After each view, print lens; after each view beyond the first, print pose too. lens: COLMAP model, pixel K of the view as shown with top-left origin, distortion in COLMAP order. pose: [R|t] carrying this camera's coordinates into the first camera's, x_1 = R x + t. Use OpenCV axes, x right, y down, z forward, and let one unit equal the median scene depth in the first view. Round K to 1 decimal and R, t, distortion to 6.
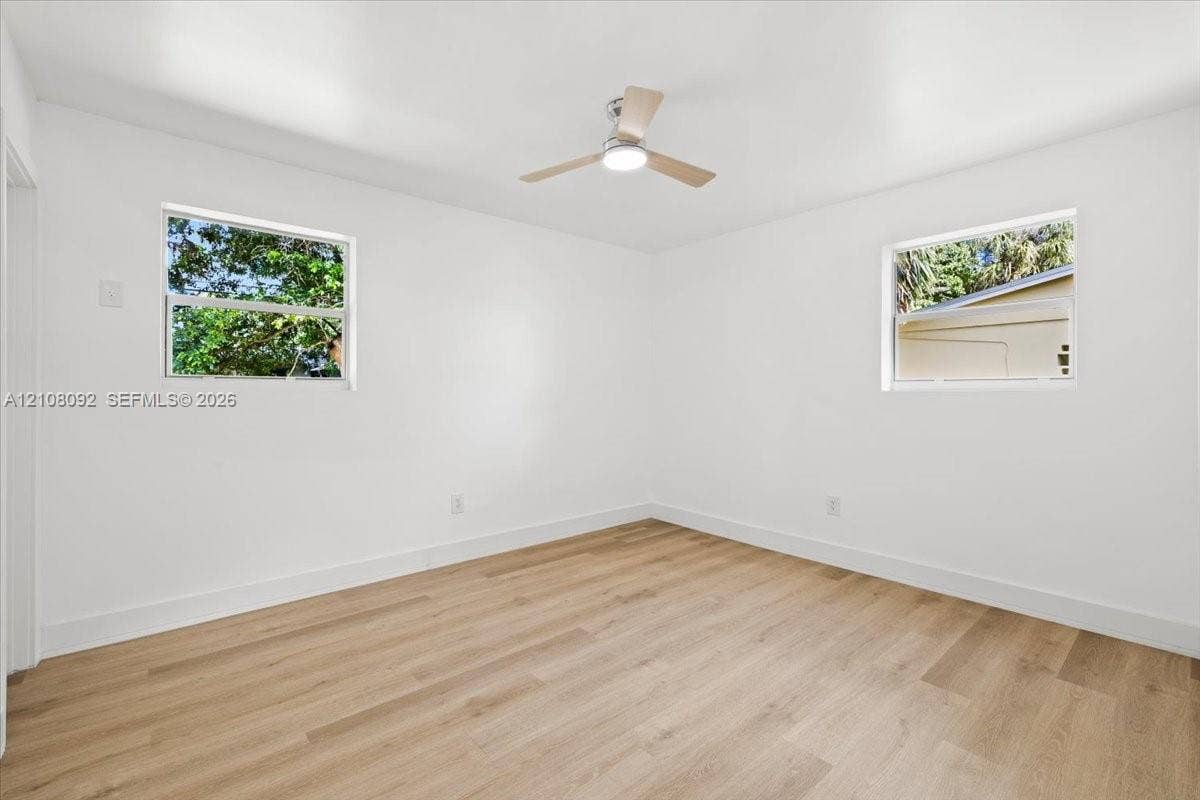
lens RADIAL K [[506.7, 0, 600.0], [0, 506.7, 391.9], [0, 0, 1]] dist [0.001821, 0.000290]
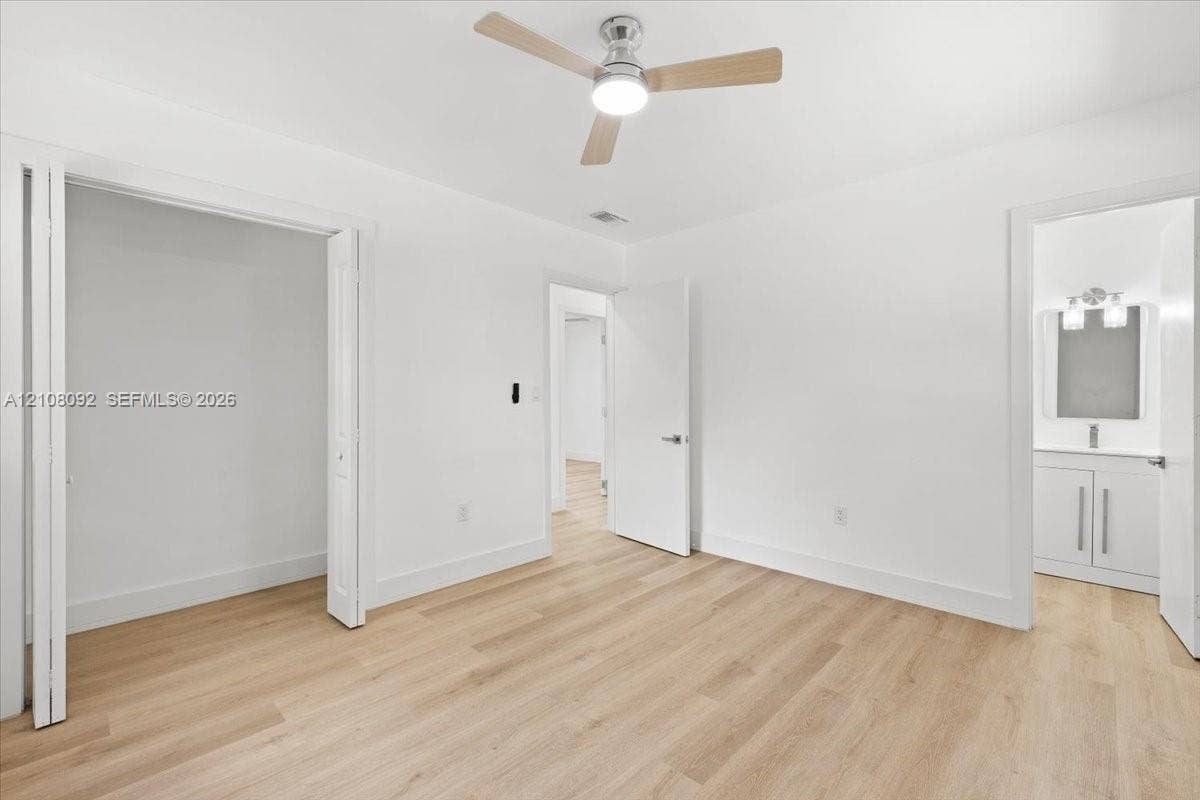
lens RADIAL K [[506.7, 0, 600.0], [0, 506.7, 391.9], [0, 0, 1]] dist [0.001821, 0.000290]
pose [[-0.995991, 0.001689, -0.089433, 0.163260], [0.001445, 0.999995, 0.002795, -0.009368], [0.089437, 0.002654, -0.995989, 1.934629]]
